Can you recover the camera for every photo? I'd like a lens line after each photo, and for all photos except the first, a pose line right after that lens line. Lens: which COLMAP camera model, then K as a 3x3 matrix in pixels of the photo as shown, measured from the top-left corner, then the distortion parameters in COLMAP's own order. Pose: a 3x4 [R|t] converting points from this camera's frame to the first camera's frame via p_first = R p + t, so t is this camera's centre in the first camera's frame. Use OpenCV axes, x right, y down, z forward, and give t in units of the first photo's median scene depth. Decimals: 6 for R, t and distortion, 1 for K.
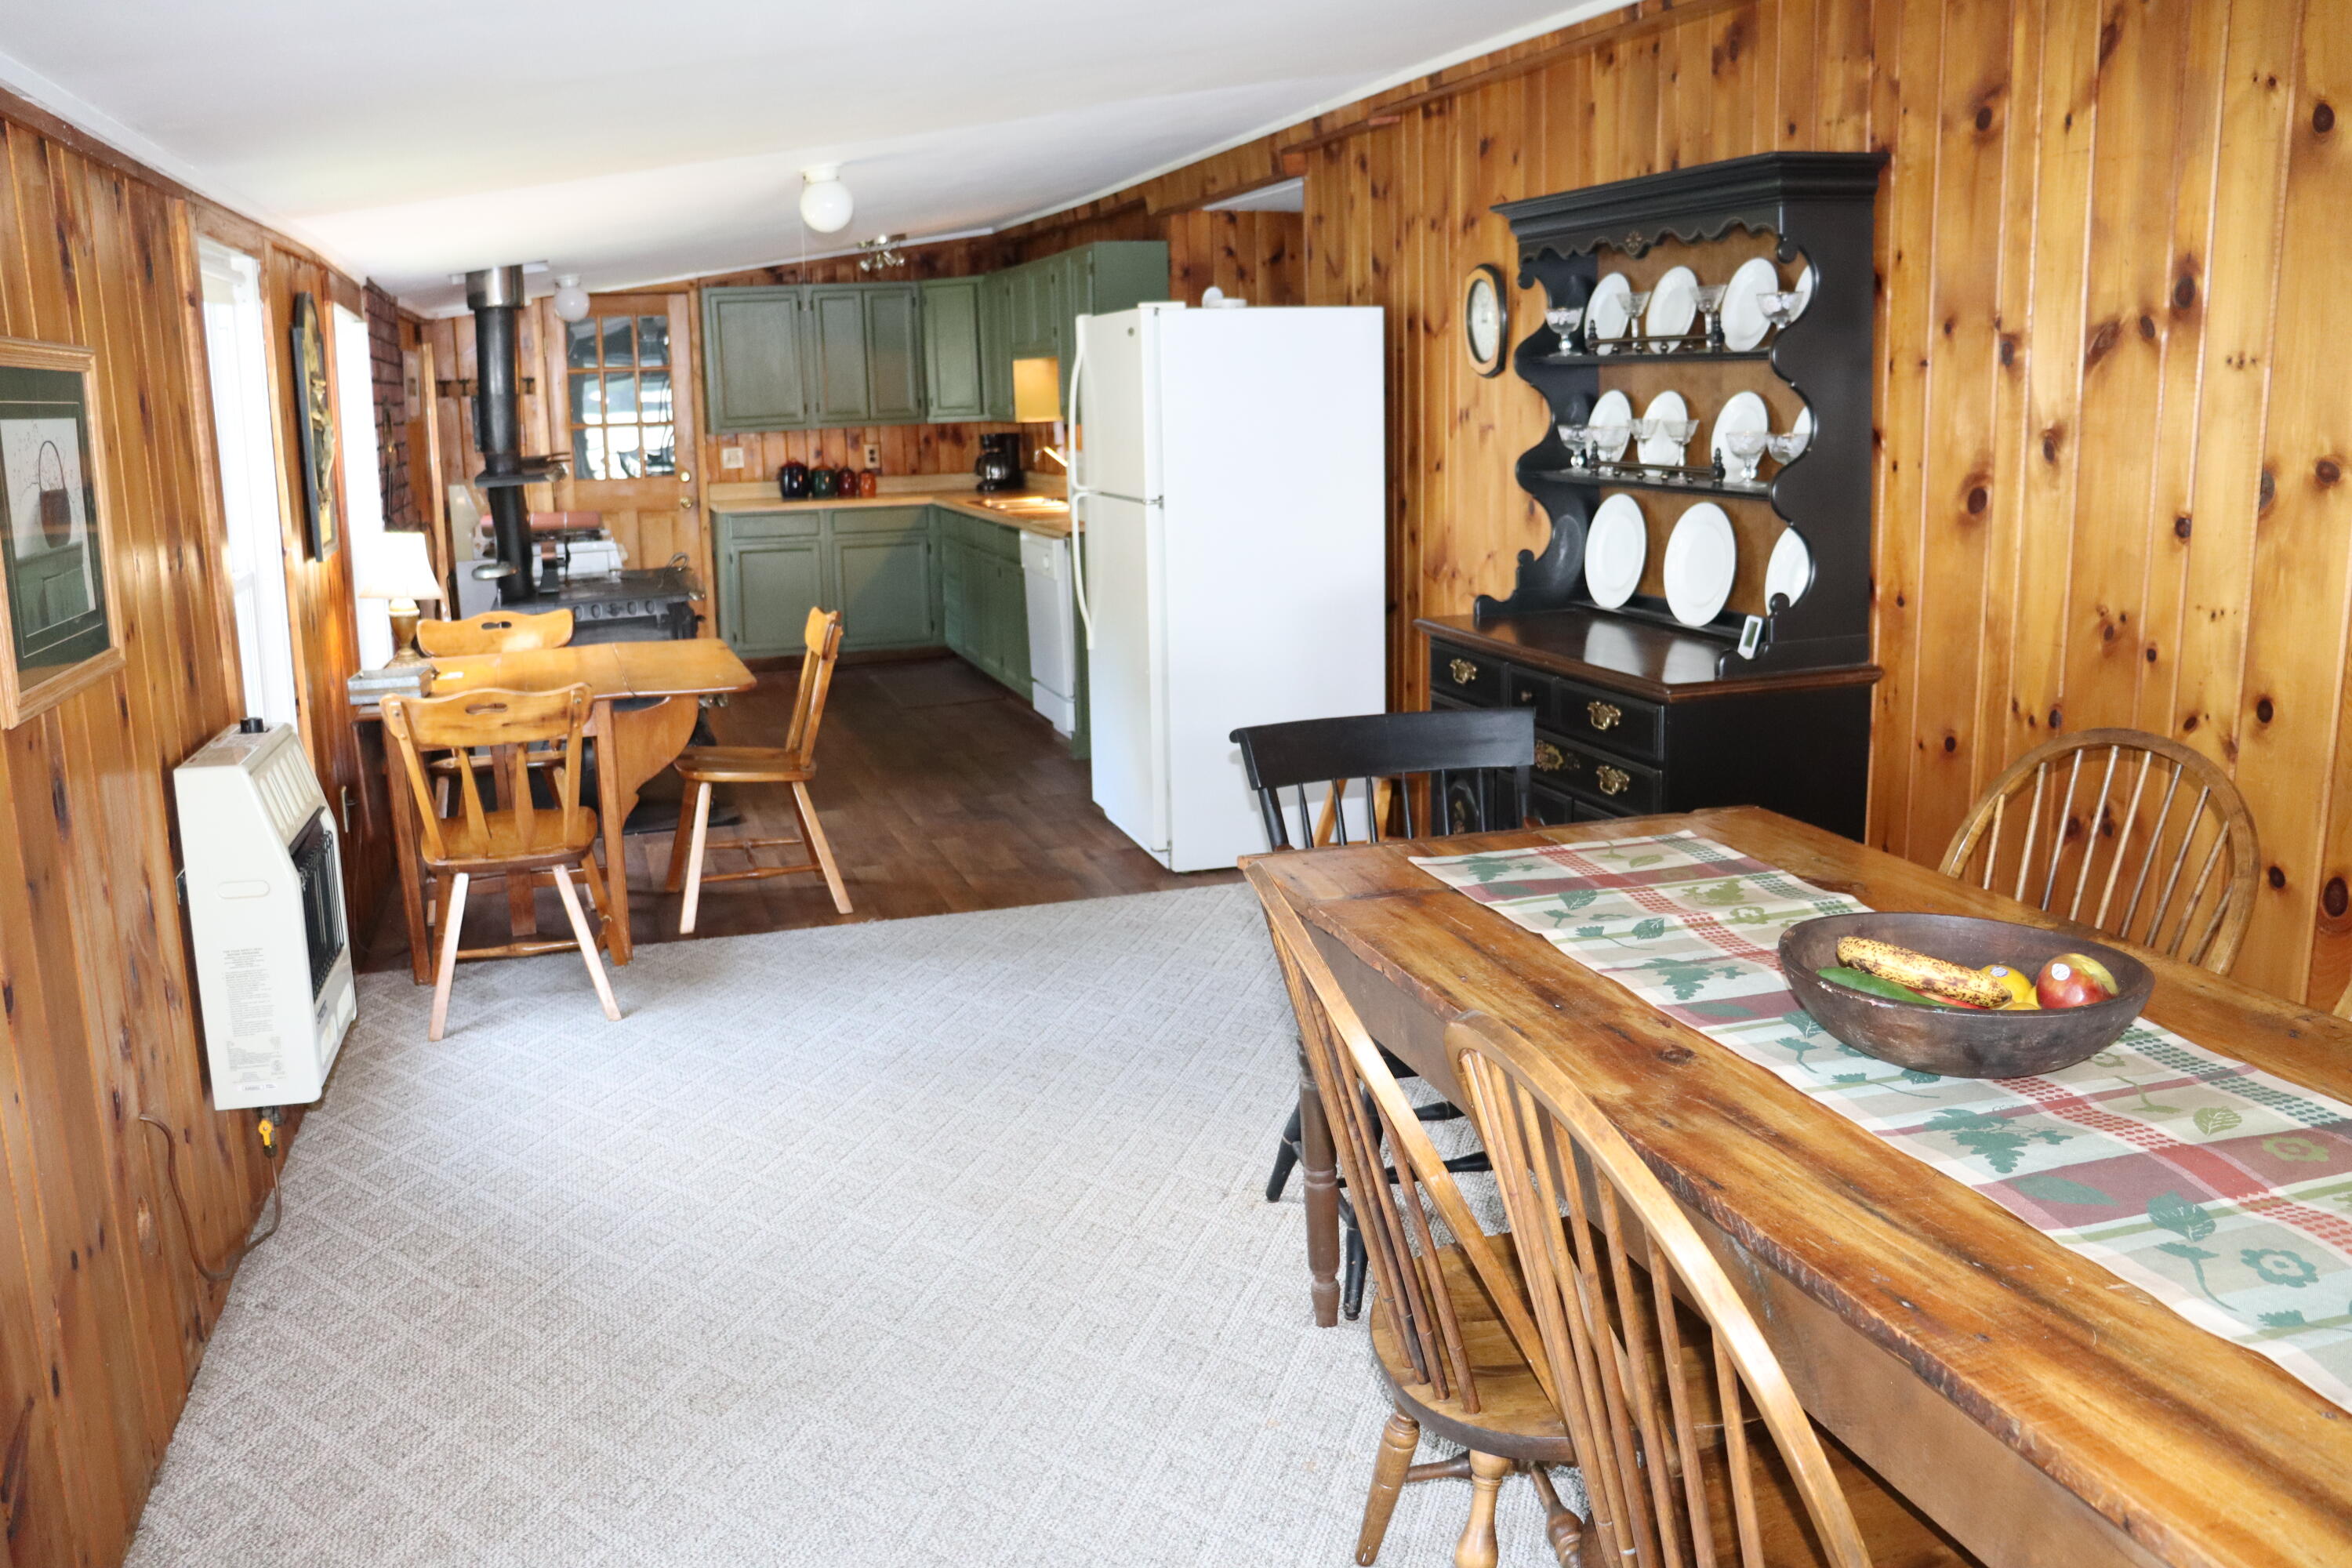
lens RADIAL K [[1961.0, 0, 1176.0], [0, 1961.0, 786.2], [0, 0, 1]] dist [-0.173506, 0.156022]
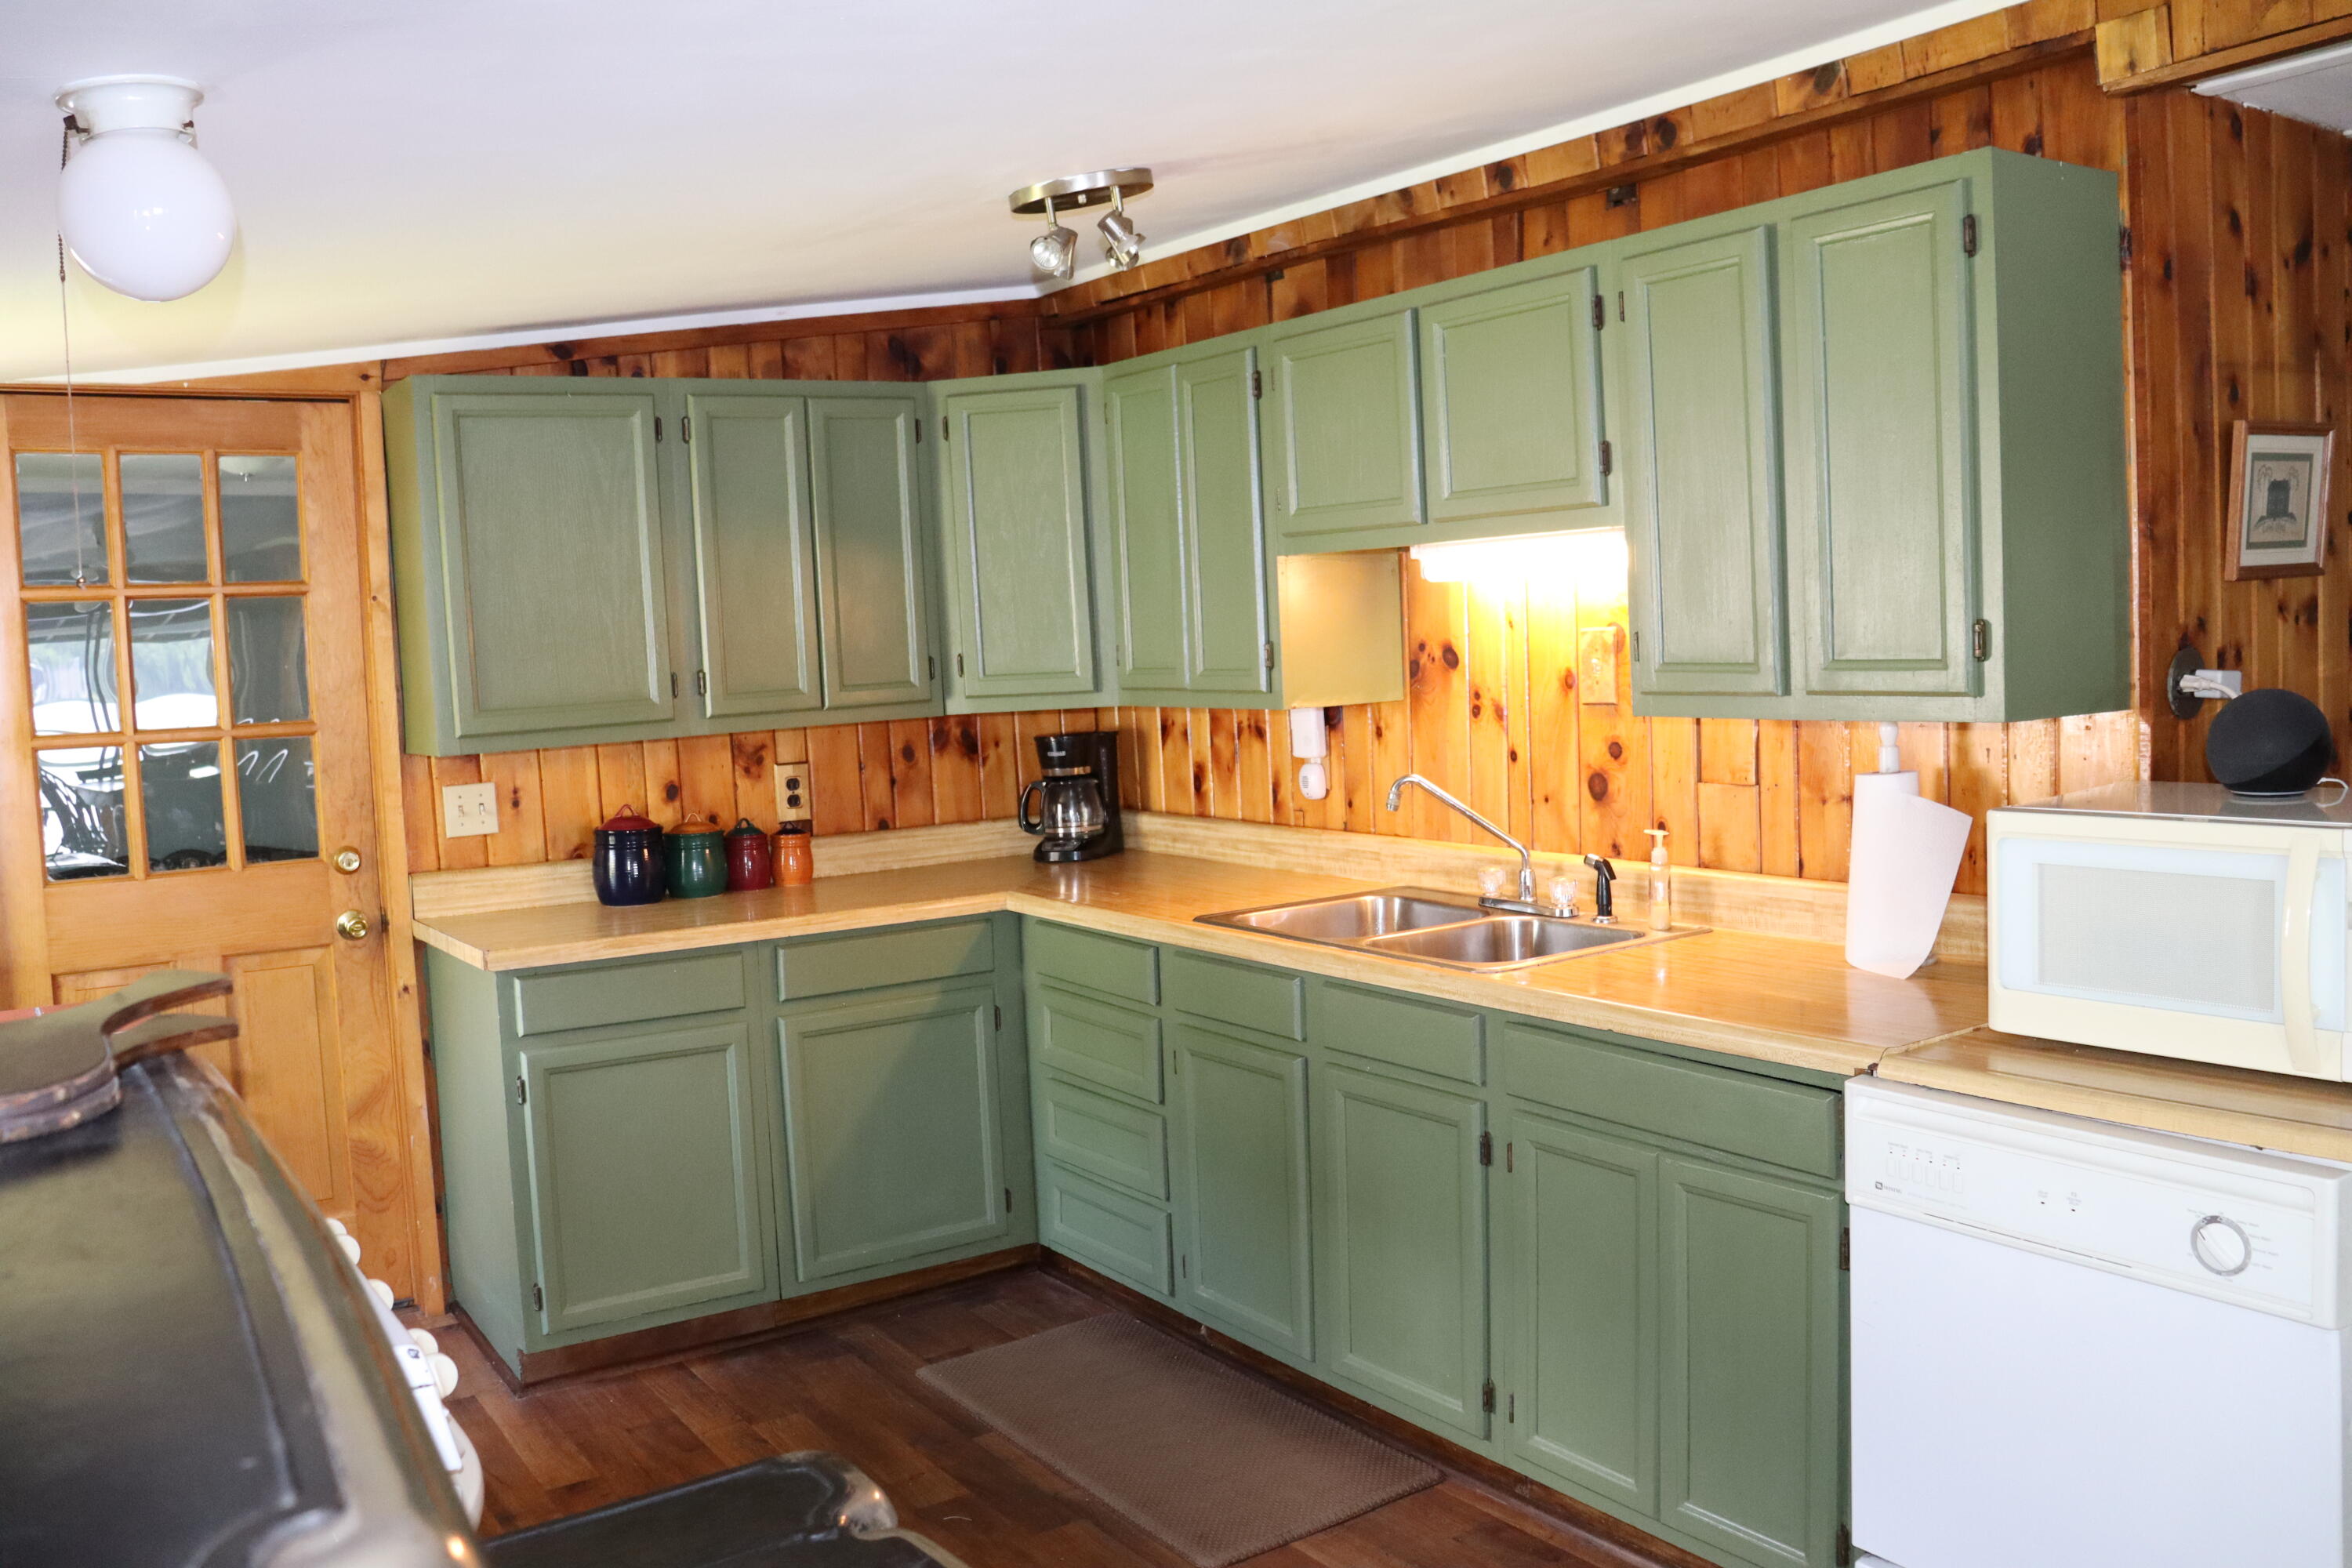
lens RADIAL K [[1961.0, 0, 1164.6], [0, 1961.0, 795.2], [0, 0, 1]] dist [-0.173506, 0.156022]
pose [[0.963148, -0.037998, 0.266275, -0.416527], [0.071682, 0.990429, -0.117948, -0.244753], [-0.259245, 0.132688, 0.956653, 1.232015]]
